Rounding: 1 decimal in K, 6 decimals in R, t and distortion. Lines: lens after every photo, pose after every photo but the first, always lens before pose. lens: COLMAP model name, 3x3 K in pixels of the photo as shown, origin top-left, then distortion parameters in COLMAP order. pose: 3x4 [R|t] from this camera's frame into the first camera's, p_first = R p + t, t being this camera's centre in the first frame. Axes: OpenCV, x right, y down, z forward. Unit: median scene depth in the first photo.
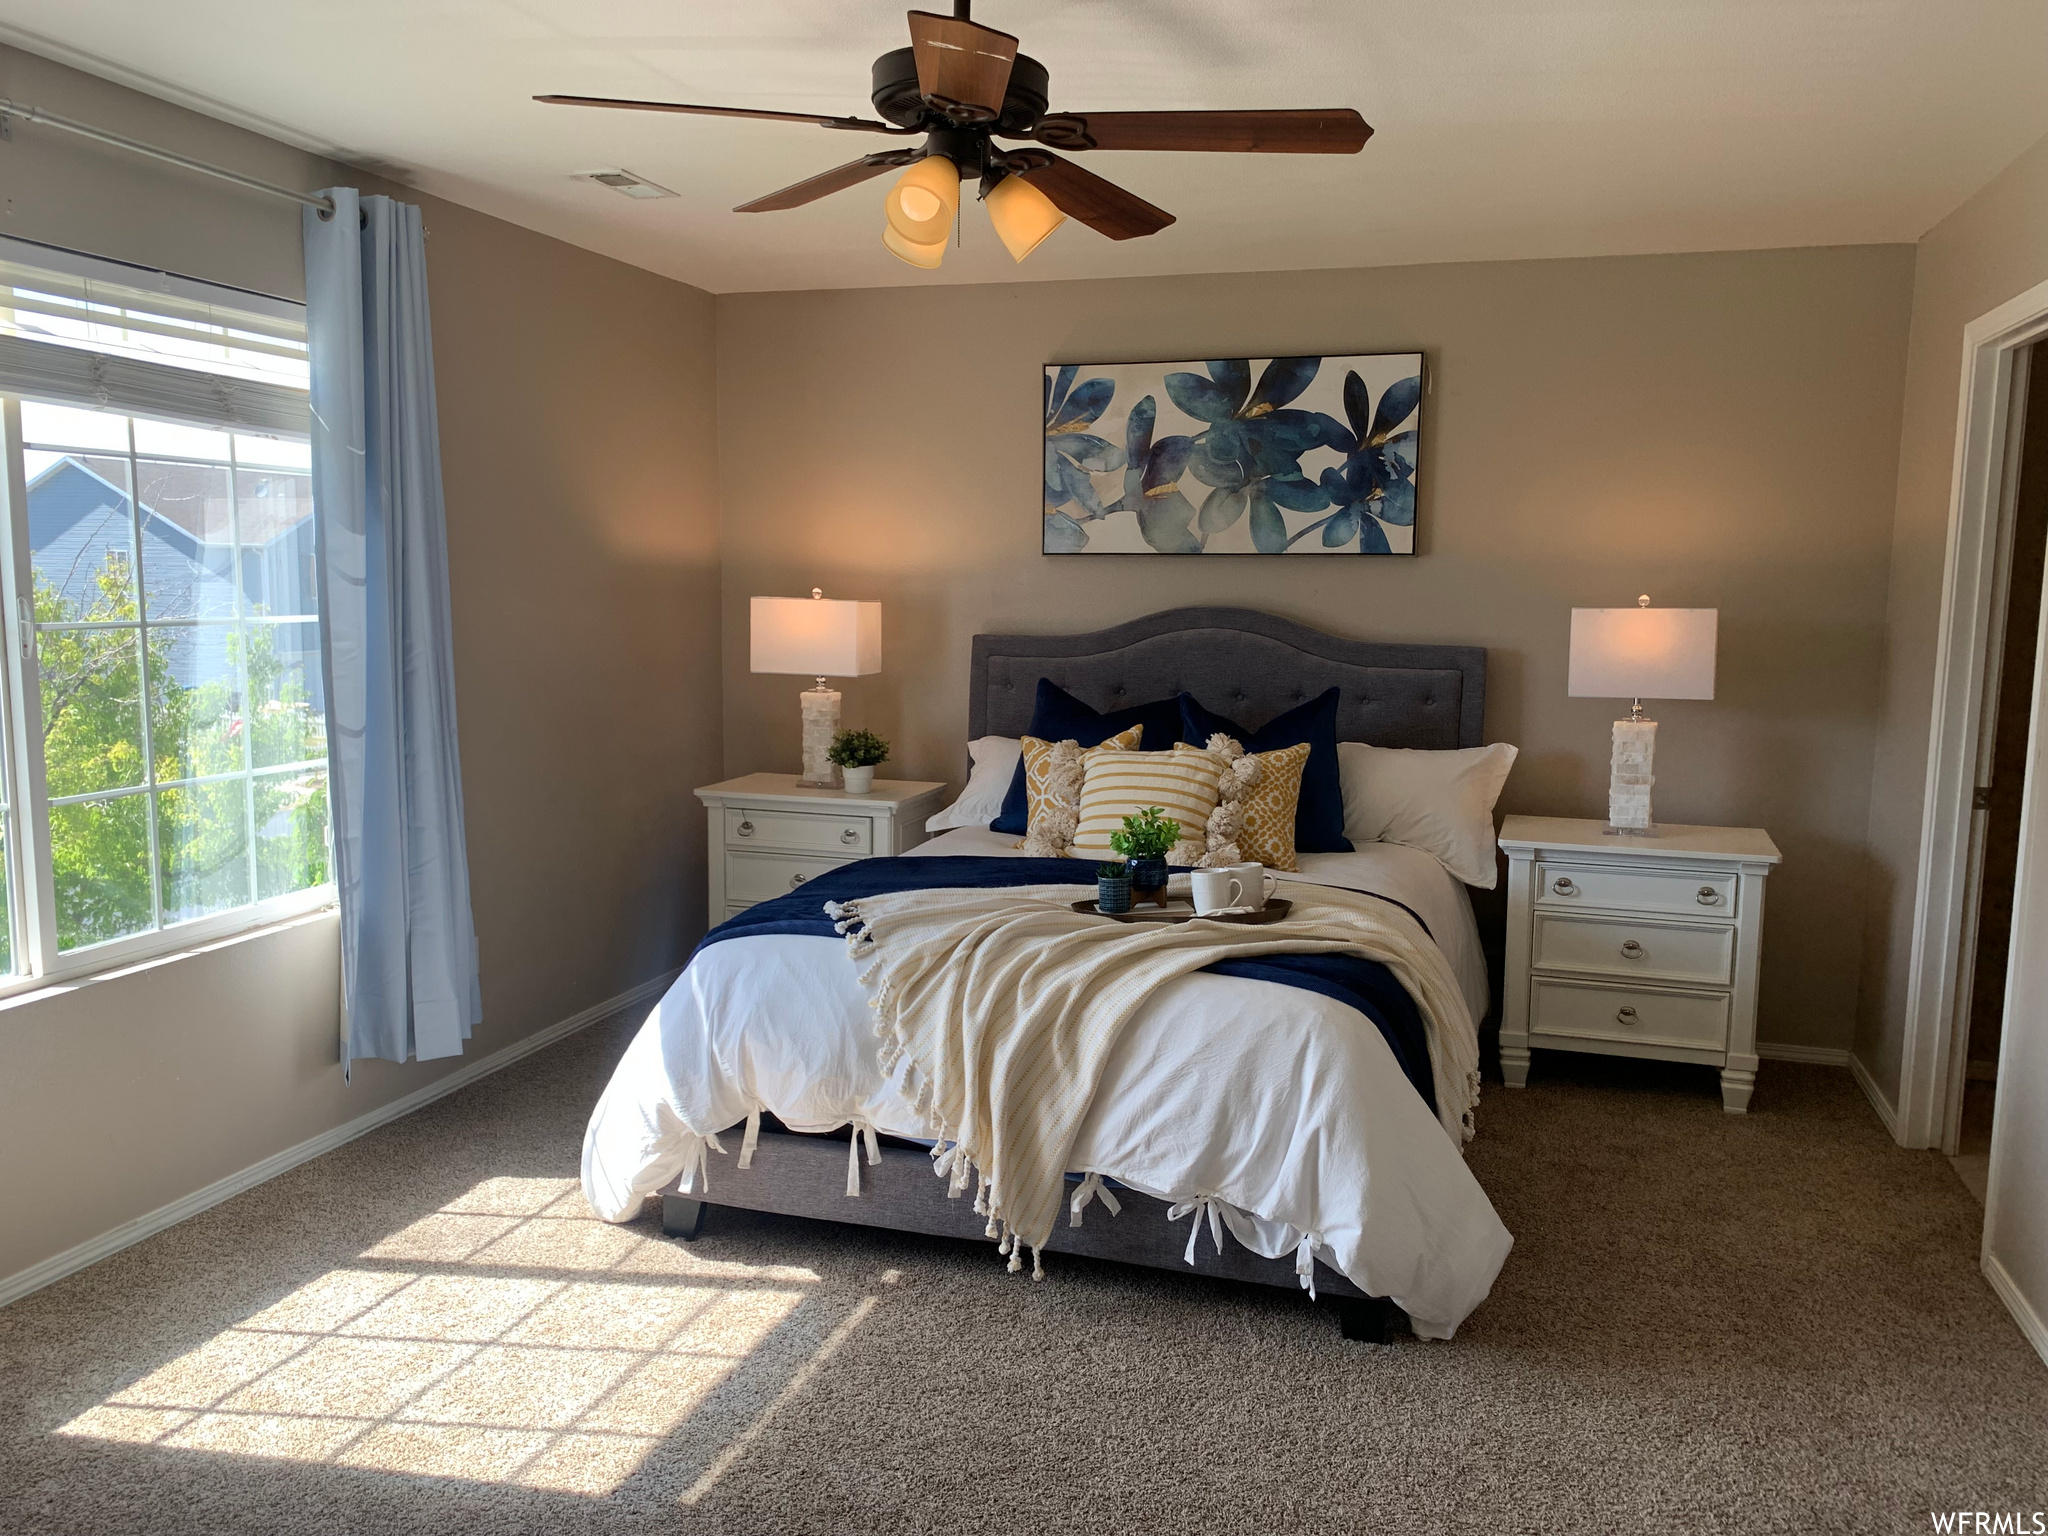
lens RADIAL K [[1545.9, 0, 1024.0], [0, 1545.9, 768.0], [0, 0, 1]] dist [0.080115, -0.004561]
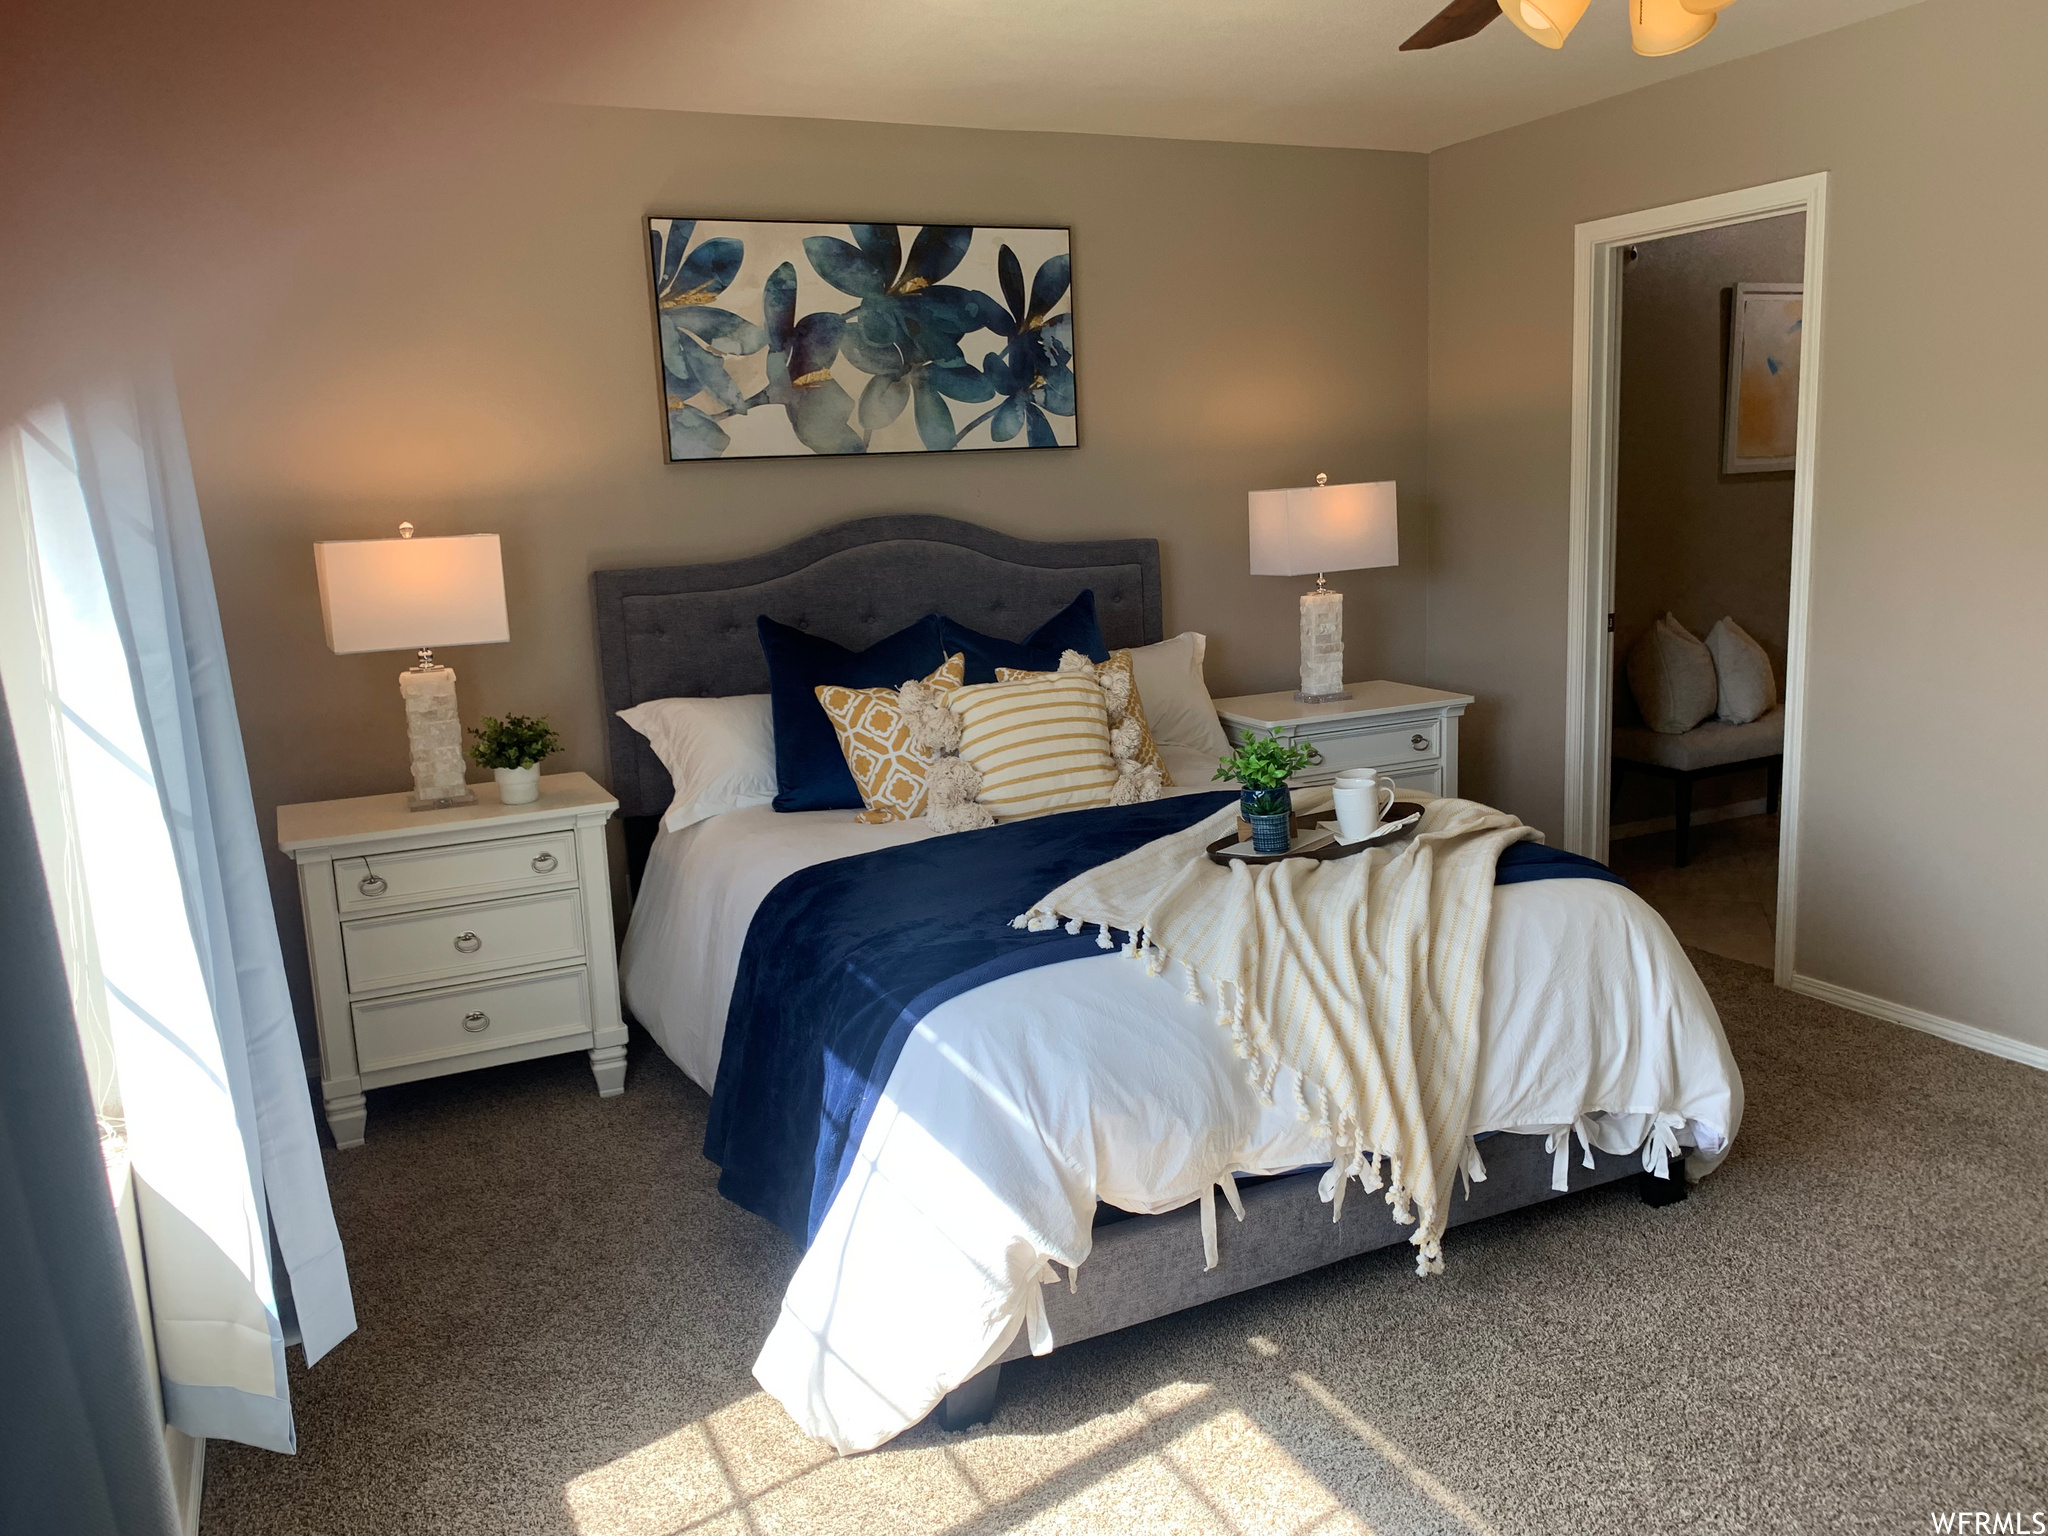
lens RADIAL K [[1549.6, 0, 1024.0], [0, 1549.6, 768.0], [0, 0, 1]] dist [0.022943, -0.015539]
pose [[0.732828, -0.166011, 0.659851, -0.423817], [0.137474, 0.985904, 0.095364, -0.037508], [-0.666381, 0.020827, 0.745321, 0.315091]]
